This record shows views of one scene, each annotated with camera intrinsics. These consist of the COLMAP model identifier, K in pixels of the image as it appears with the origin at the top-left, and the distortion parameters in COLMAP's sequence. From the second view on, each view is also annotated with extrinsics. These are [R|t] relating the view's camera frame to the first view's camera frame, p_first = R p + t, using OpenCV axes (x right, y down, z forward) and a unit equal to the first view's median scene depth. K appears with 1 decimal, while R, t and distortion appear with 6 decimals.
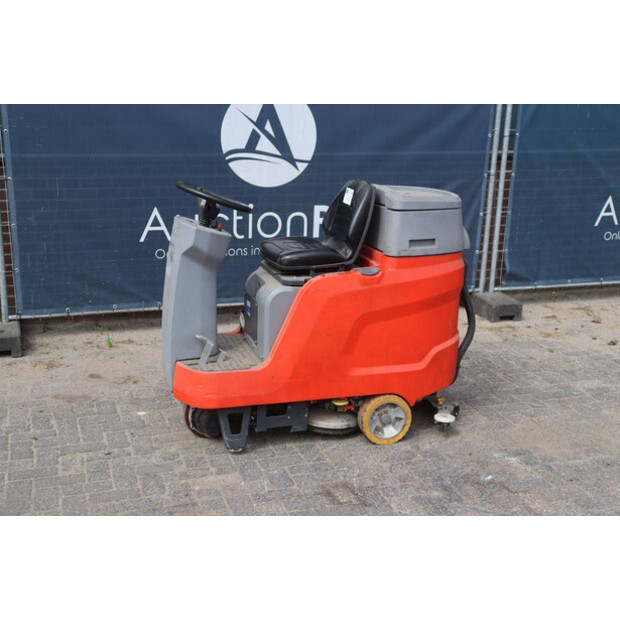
lens RADIAL K [[847.5, 0, 312.1], [0, 847.5, 300.1], [0, 0, 1]] dist [0.036906, 0.092898]
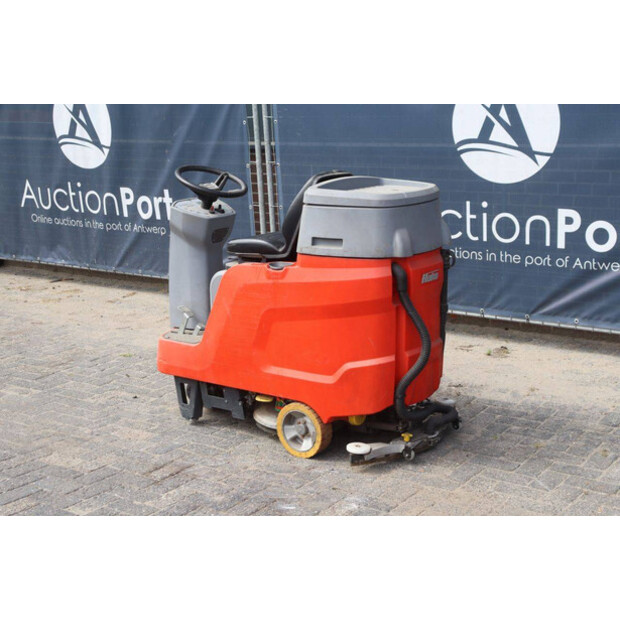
lens RADIAL K [[1001.4, 0, 302.2], [0, 1001.4, 301.6], [0, 0, 1]] dist [0.132677, 0.114589]
pose [[0.594192, 0.138375, -0.792331, 0.928267], [-0.154211, 0.986414, 0.056623, -0.058705], [0.789401, 0.088541, 0.607459, 0.323117]]
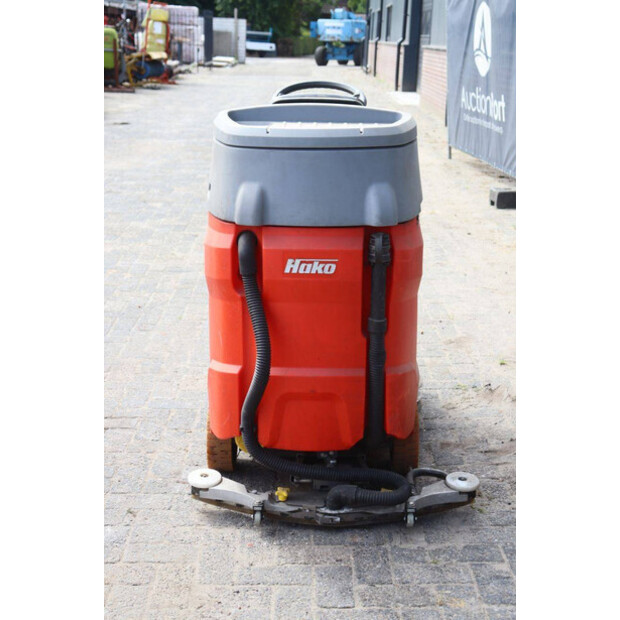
lens RADIAL K [[1001.4, 0, 302.2], [0, 1001.4, 301.6], [0, 0, 1]] dist [0.132677, 0.114589]
pose [[-0.320930, 0.225703, -0.919817, 0.796320], [-0.225562, 0.925030, 0.305682, -0.226681], [0.919851, 0.305578, -0.245959, 1.226702]]
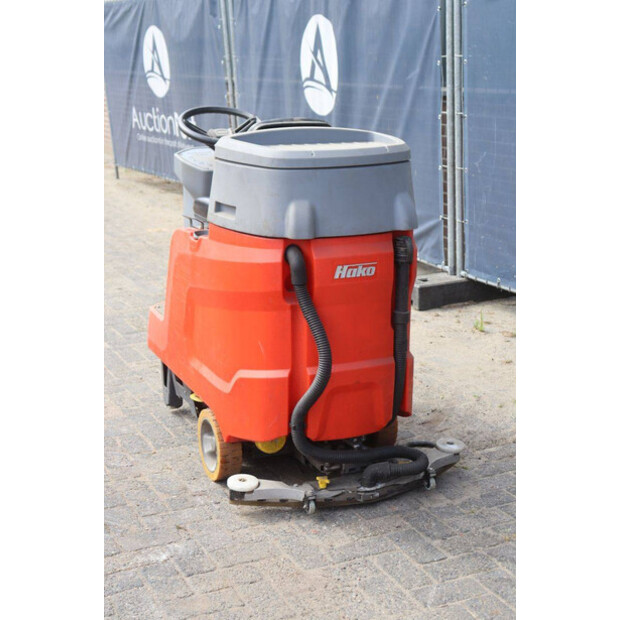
lens RADIAL K [[1028.0, 0, 285.1], [0, 1028.0, 302.3], [0, 0, 1]] dist [0.140155, 0.081084]
pose [[0.100664, 0.218616, -0.970605, 0.923199], [-0.218077, 0.956685, 0.192863, -0.160144], [0.970726, 0.192253, 0.143979, 0.903142]]
